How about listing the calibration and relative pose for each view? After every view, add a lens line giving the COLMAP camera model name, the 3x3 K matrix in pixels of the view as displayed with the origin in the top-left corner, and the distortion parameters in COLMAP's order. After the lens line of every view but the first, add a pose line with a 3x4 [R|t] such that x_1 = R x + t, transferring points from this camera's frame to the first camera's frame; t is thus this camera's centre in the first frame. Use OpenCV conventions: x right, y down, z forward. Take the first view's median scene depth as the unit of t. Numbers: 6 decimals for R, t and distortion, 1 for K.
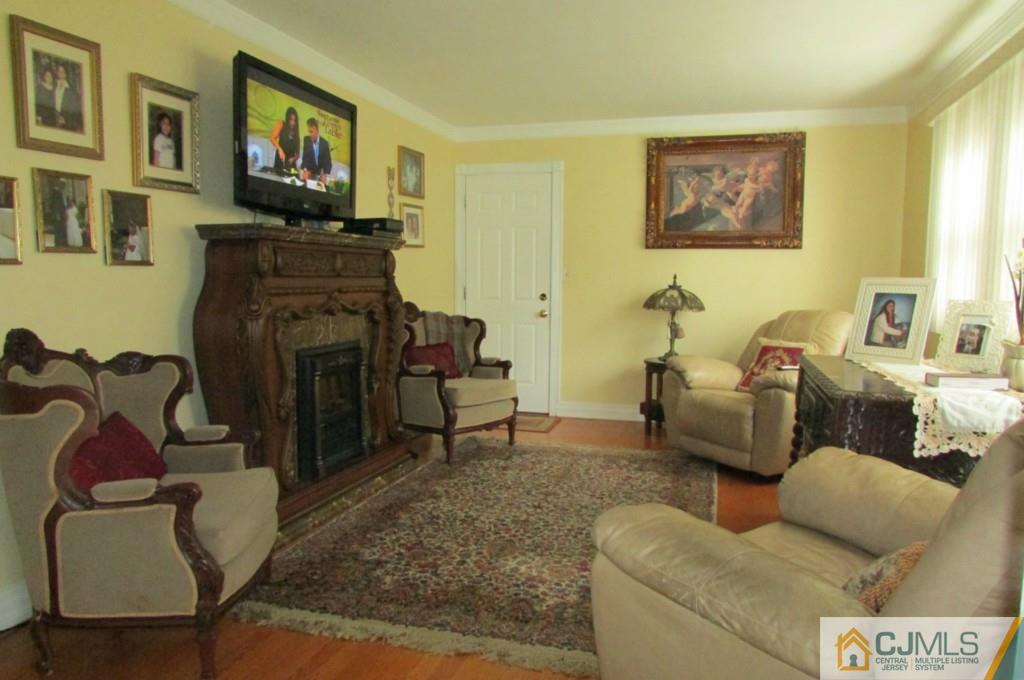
lens RADIAL K [[748.2, 0, 512.1], [0, 748.2, 338.5], [0, 0, 1]] dist [0.002372, -0.002370]
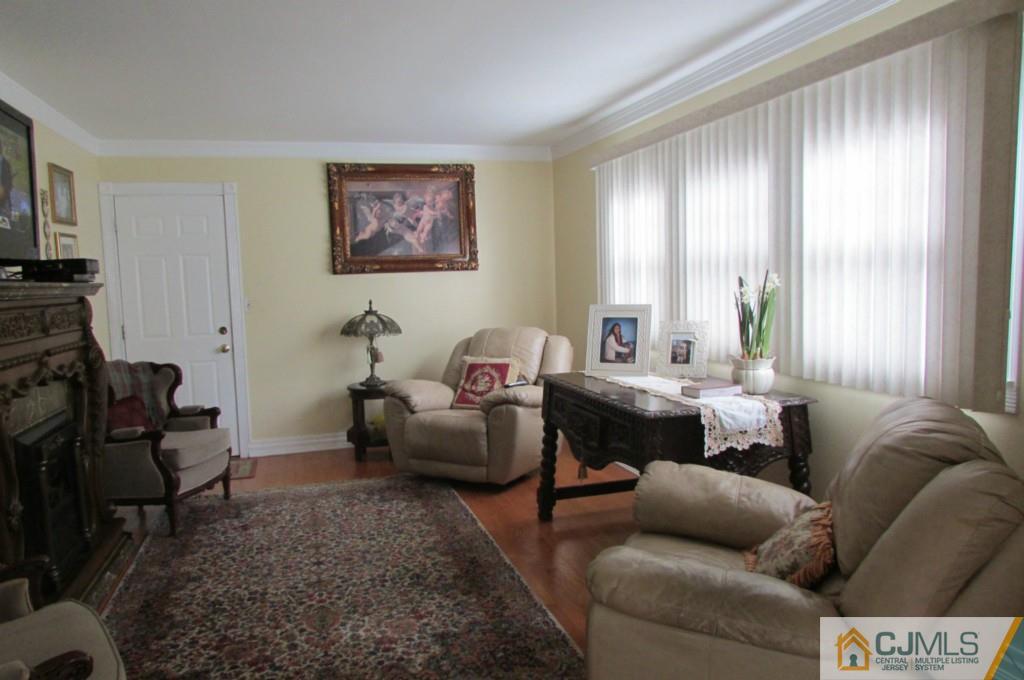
lens RADIAL K [[748.2, 0, 511.4], [0, 748.2, 342.0], [0, 0, 1]] dist [0.002372, -0.002370]
pose [[0.849387, -0.083360, 0.521145, -0.204156], [0.083167, 0.996251, 0.023806, -0.049802], [-0.521176, 0.023121, 0.853136, 0.053098]]
